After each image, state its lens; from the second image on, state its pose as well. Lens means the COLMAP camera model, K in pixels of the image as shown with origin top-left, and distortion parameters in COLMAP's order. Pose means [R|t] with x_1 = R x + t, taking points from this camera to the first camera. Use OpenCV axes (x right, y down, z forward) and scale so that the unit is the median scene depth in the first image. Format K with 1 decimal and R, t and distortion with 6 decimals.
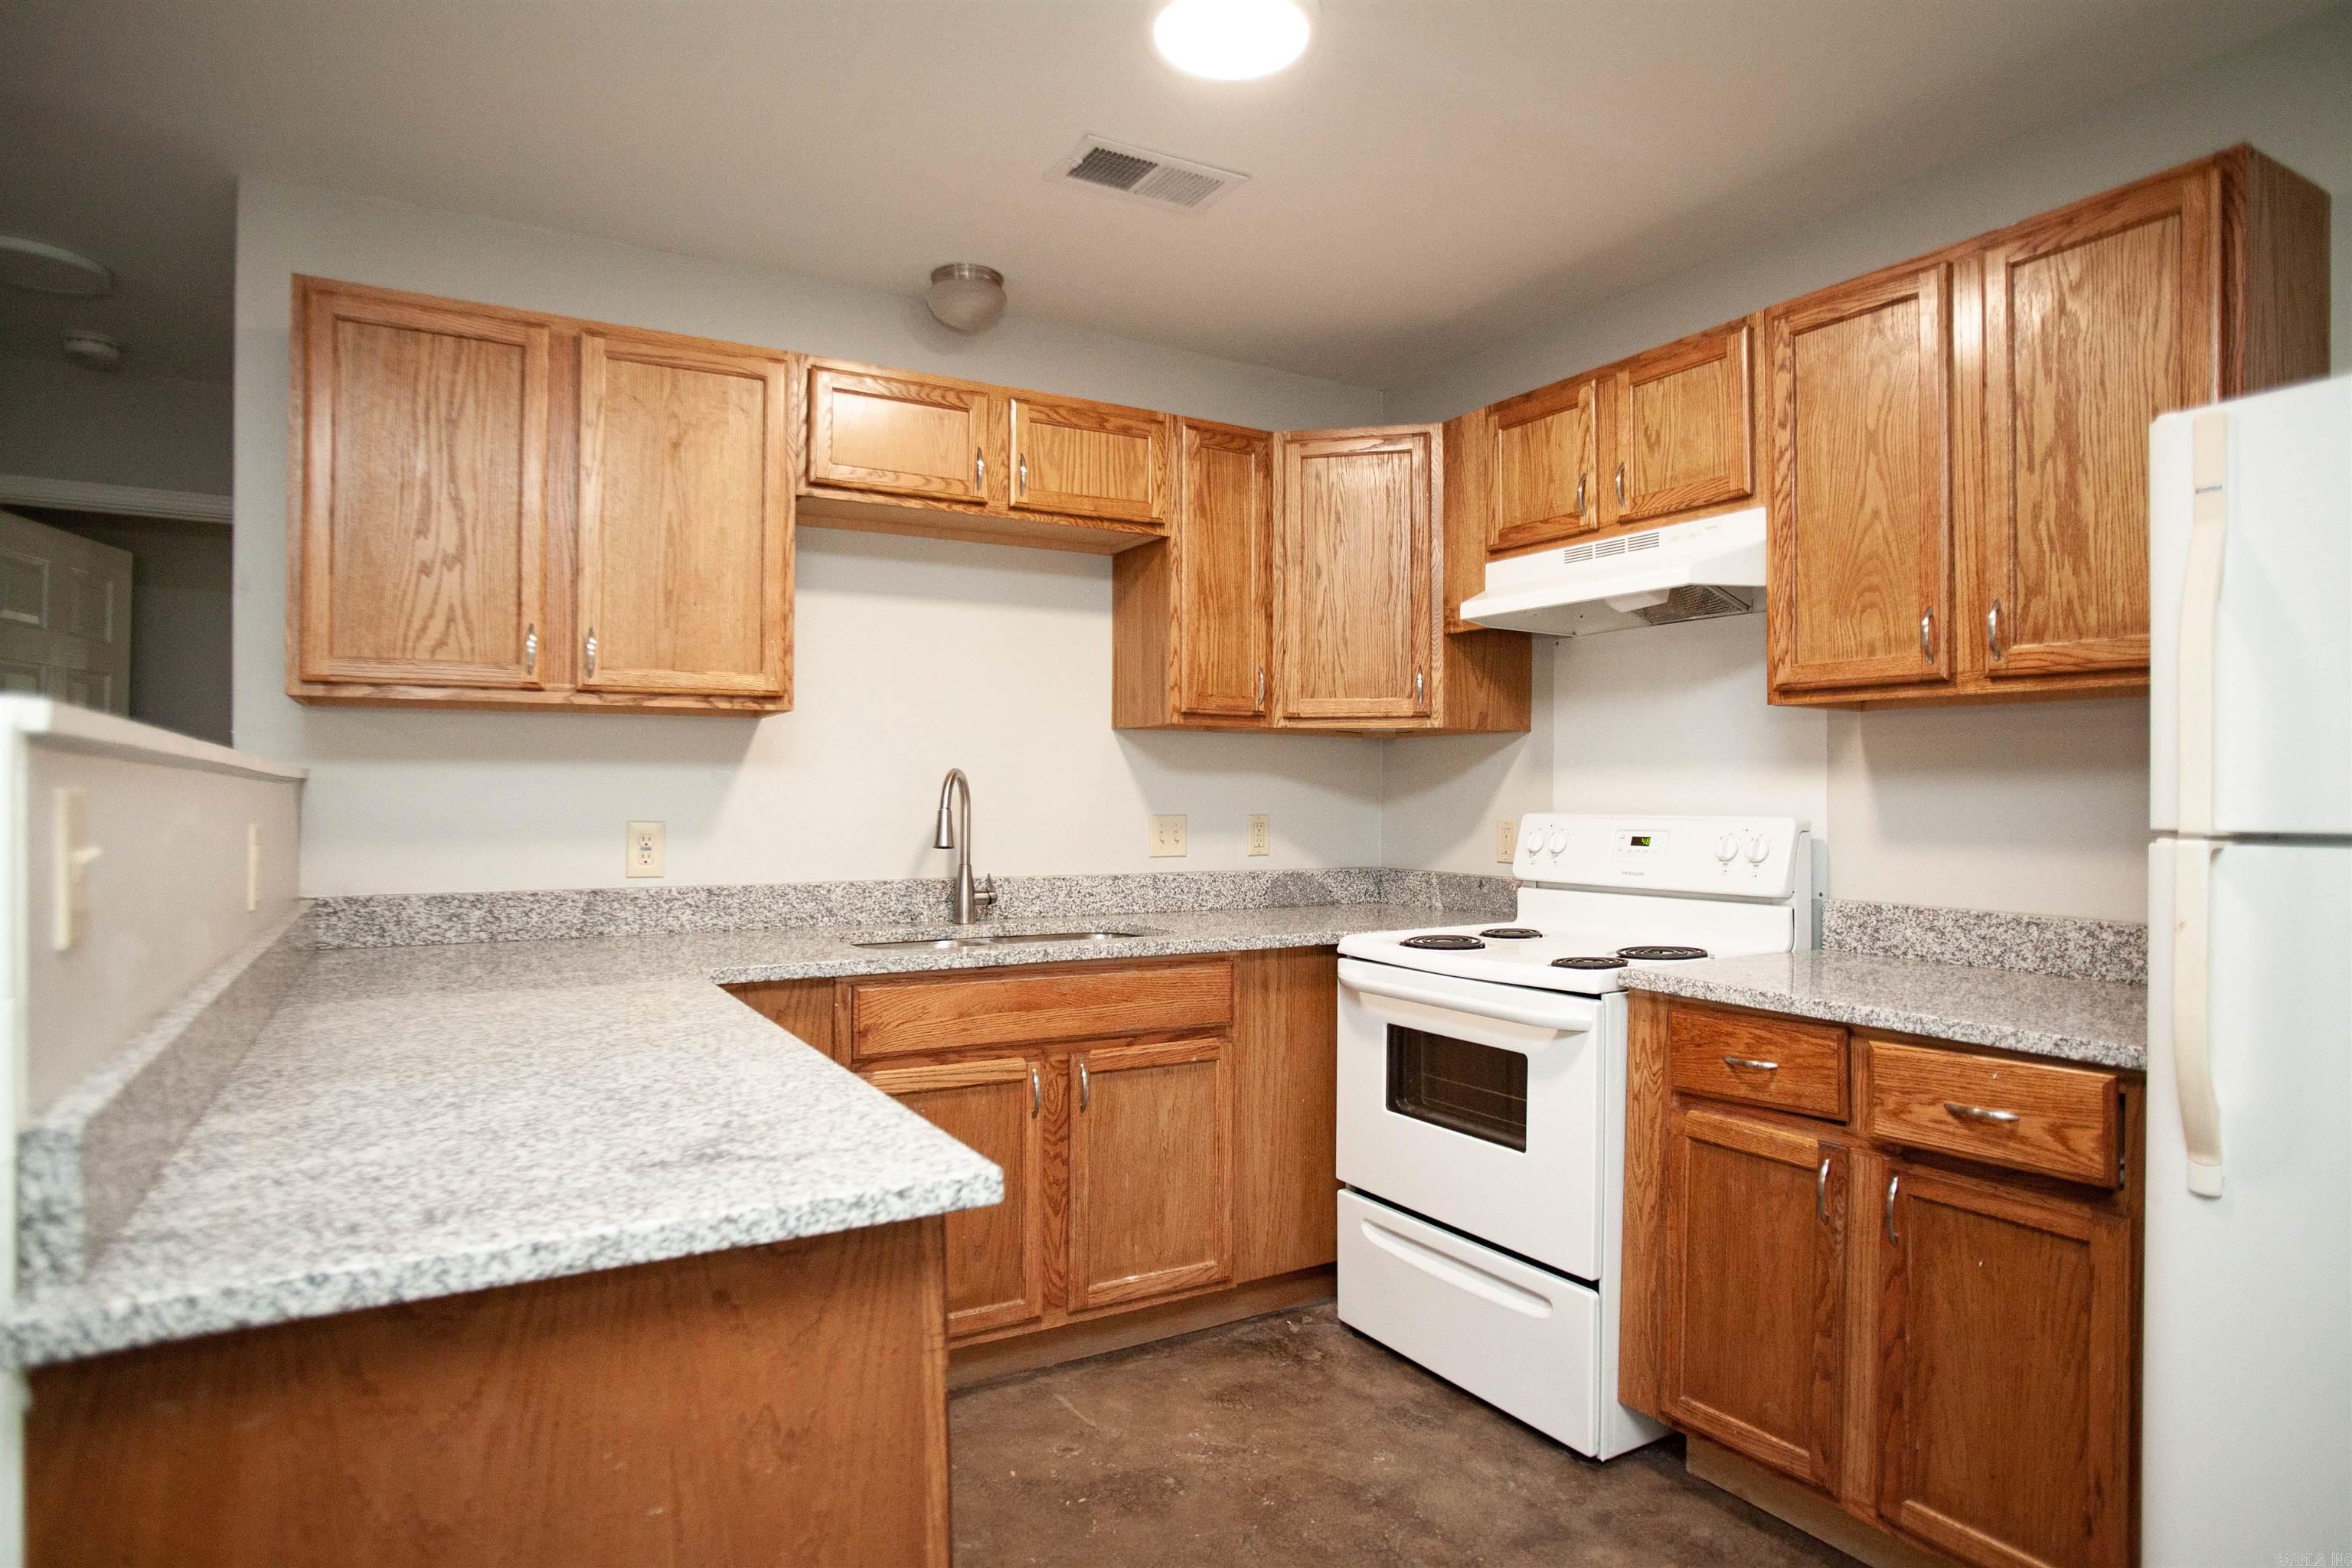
lens RADIAL K [[1320.7, 0, 1173.1], [0, 1320.7, 786.2], [0, 0, 1]] dist [-0.005226, -0.000422]
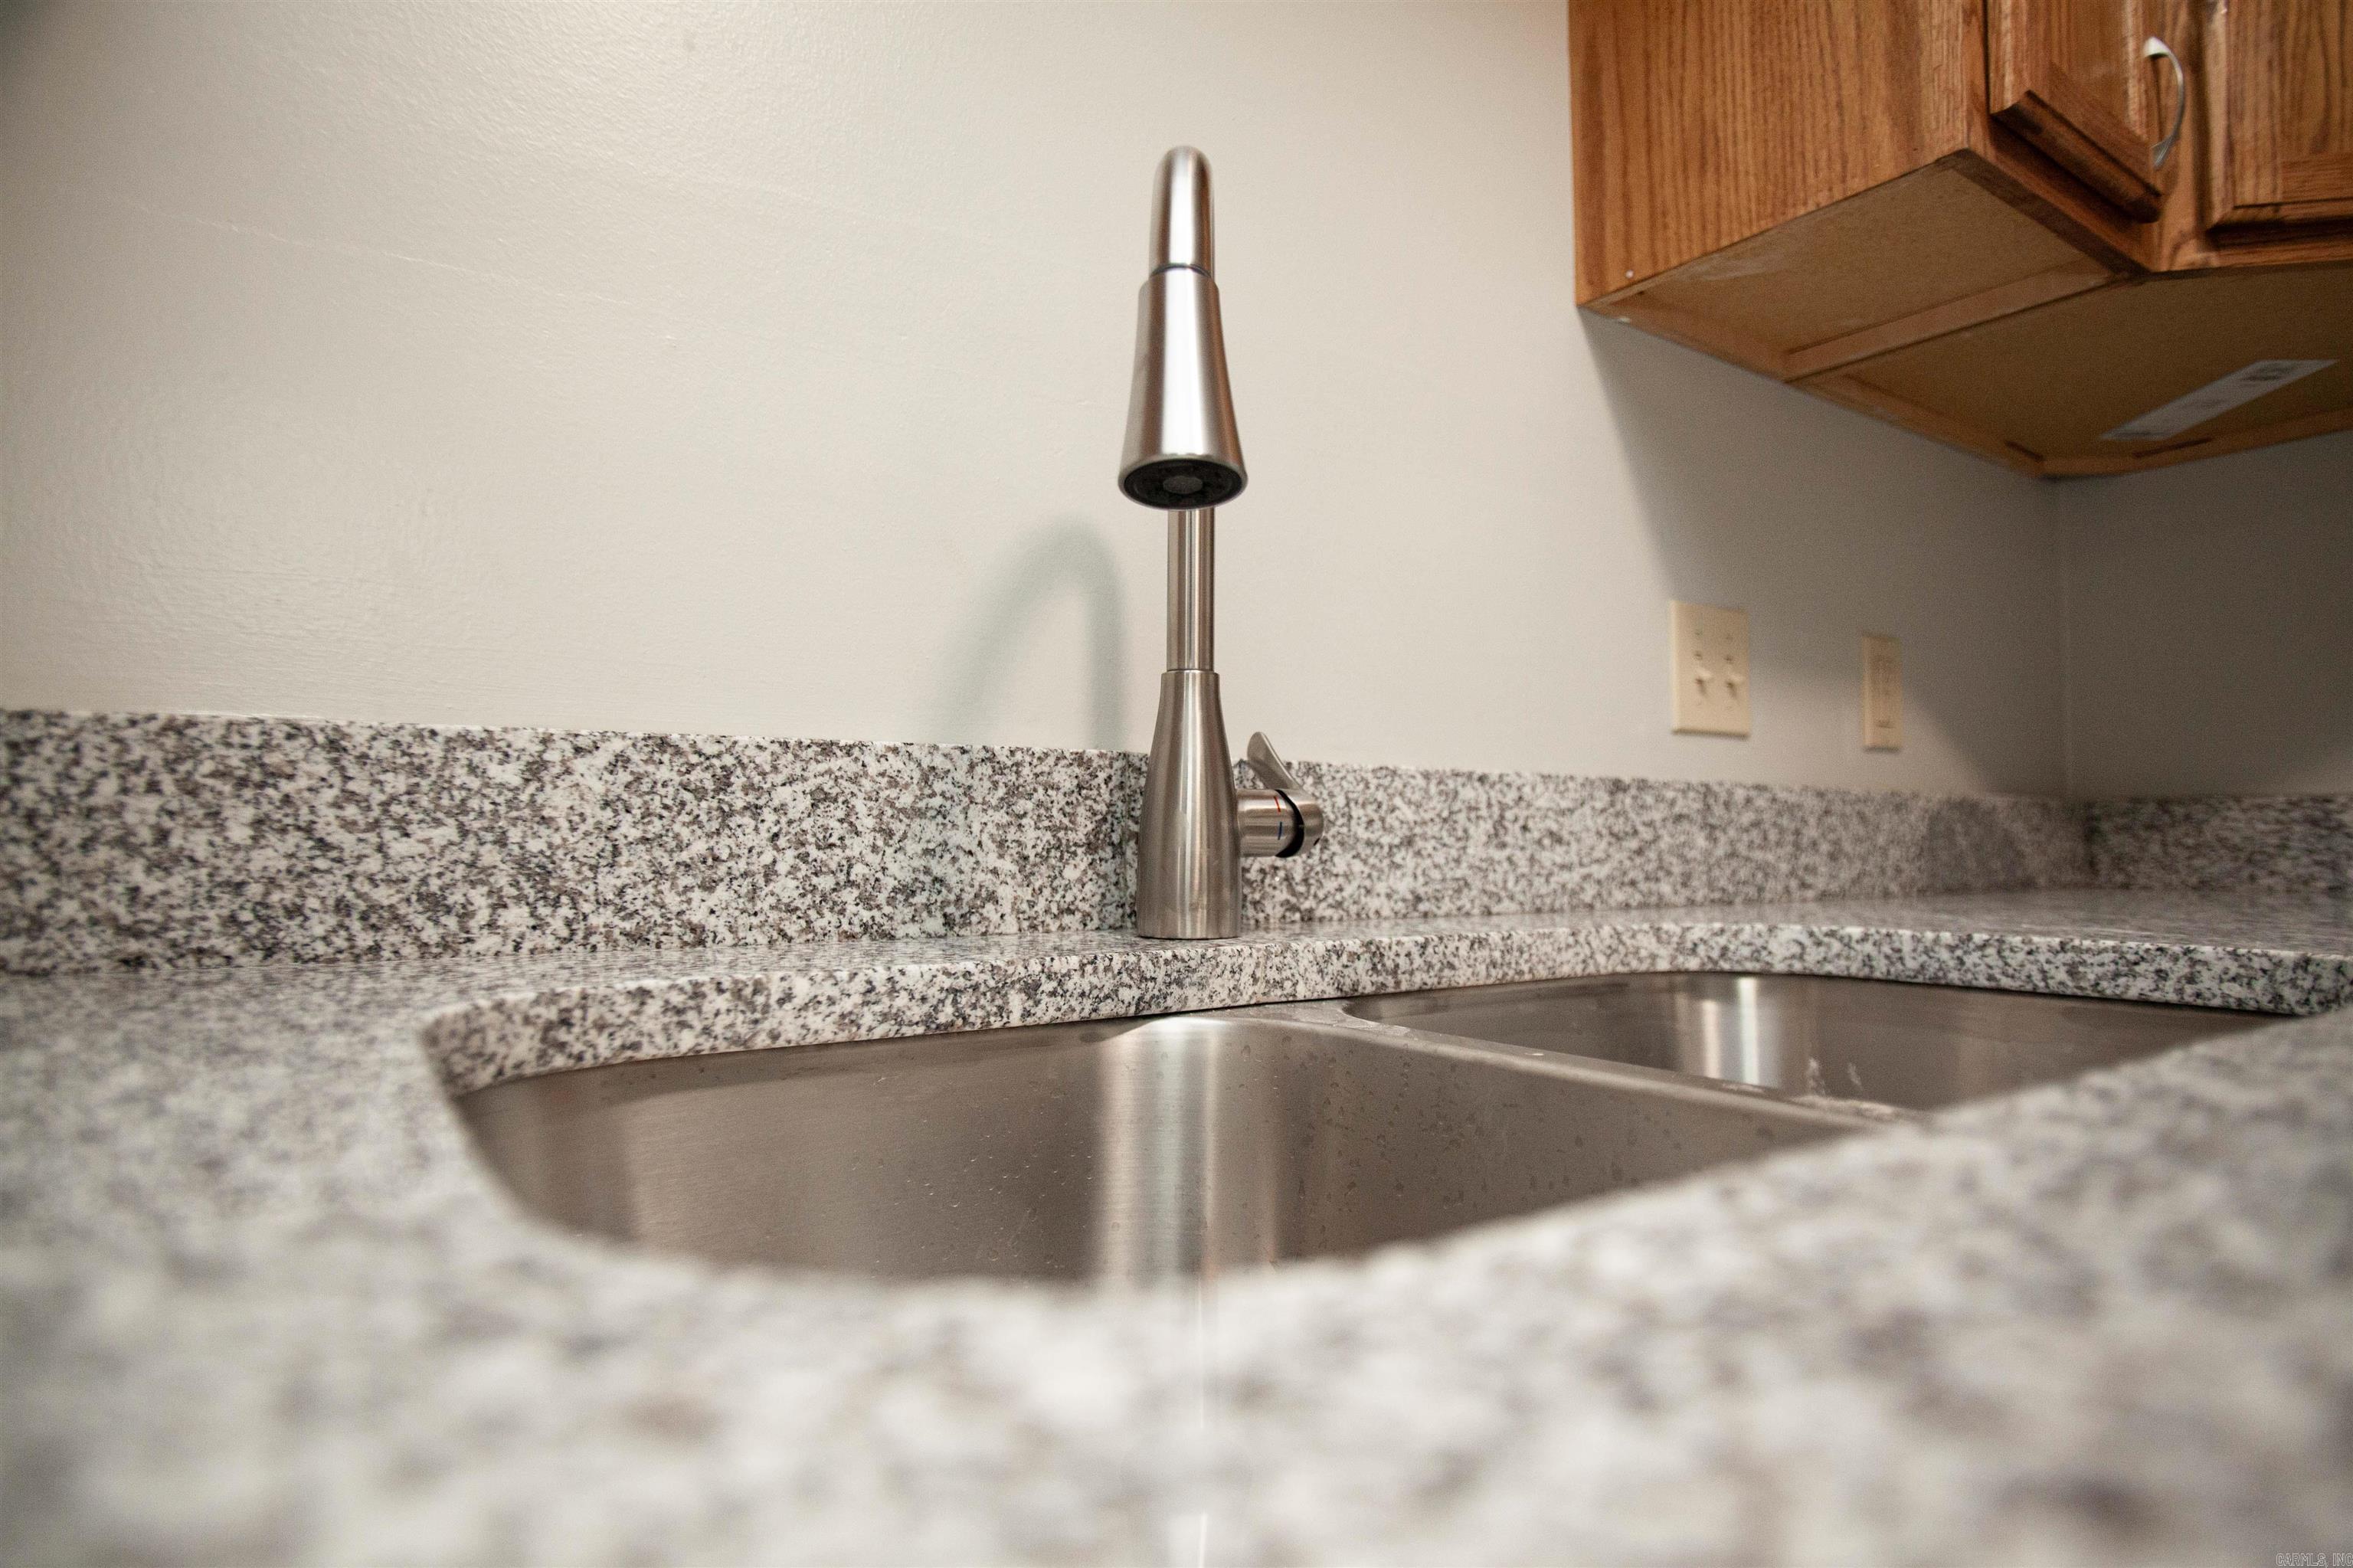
lens RADIAL K [[1321.3, 0, 1179.3], [0, 1321.3, 783.4], [0, 0, 1]] dist [-0.005226, -0.000422]
pose [[0.999646, -0.007242, 0.025600, -0.163110], [0.008025, 0.999499, -0.030628, 0.084155], [-0.025366, 0.030822, 0.999203, 0.768253]]
